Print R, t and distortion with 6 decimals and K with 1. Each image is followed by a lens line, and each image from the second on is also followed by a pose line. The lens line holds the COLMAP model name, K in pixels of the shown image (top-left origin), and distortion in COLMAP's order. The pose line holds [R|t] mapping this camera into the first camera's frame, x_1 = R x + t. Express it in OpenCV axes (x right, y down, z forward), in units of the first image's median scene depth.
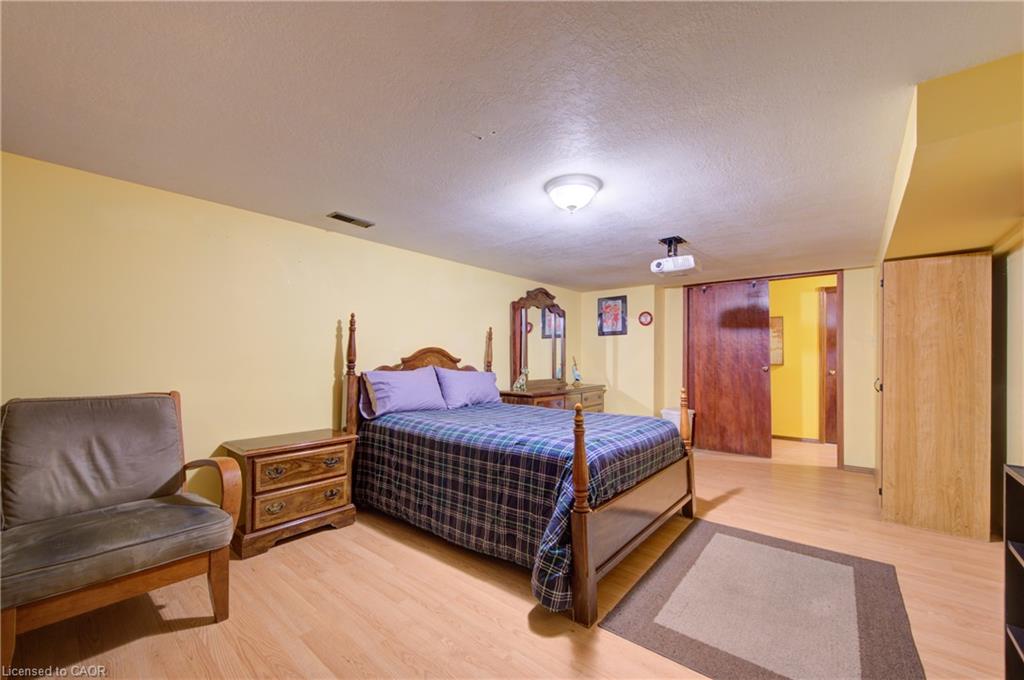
lens RADIAL K [[413.1, 0, 512.0], [0, 413.1, 340.0], [0, 0, 1]] dist [-0.000011, 0.000005]
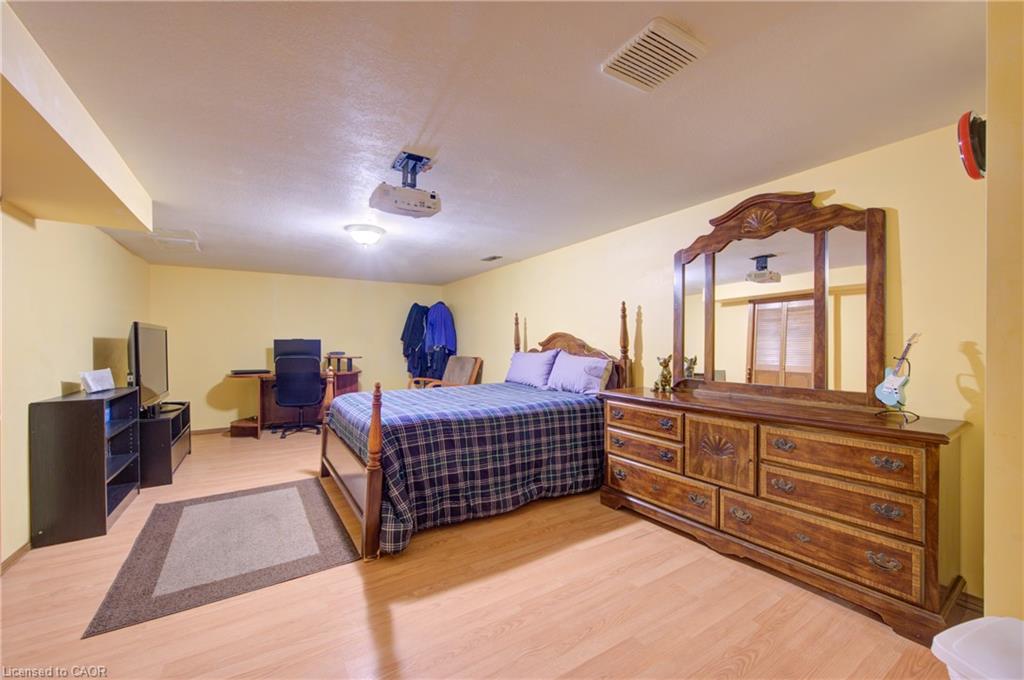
lens RADIAL K [[413.1, 0, 512.0], [0, 413.1, 340.0], [0, 0, 1]] dist [-0.000011, 0.000005]
pose [[-0.321345, -0.012528, -0.946879, 0.734448], [0.043357, 0.998669, -0.027927, 0.051893], [0.945969, -0.050028, -0.320374, 1.046198]]
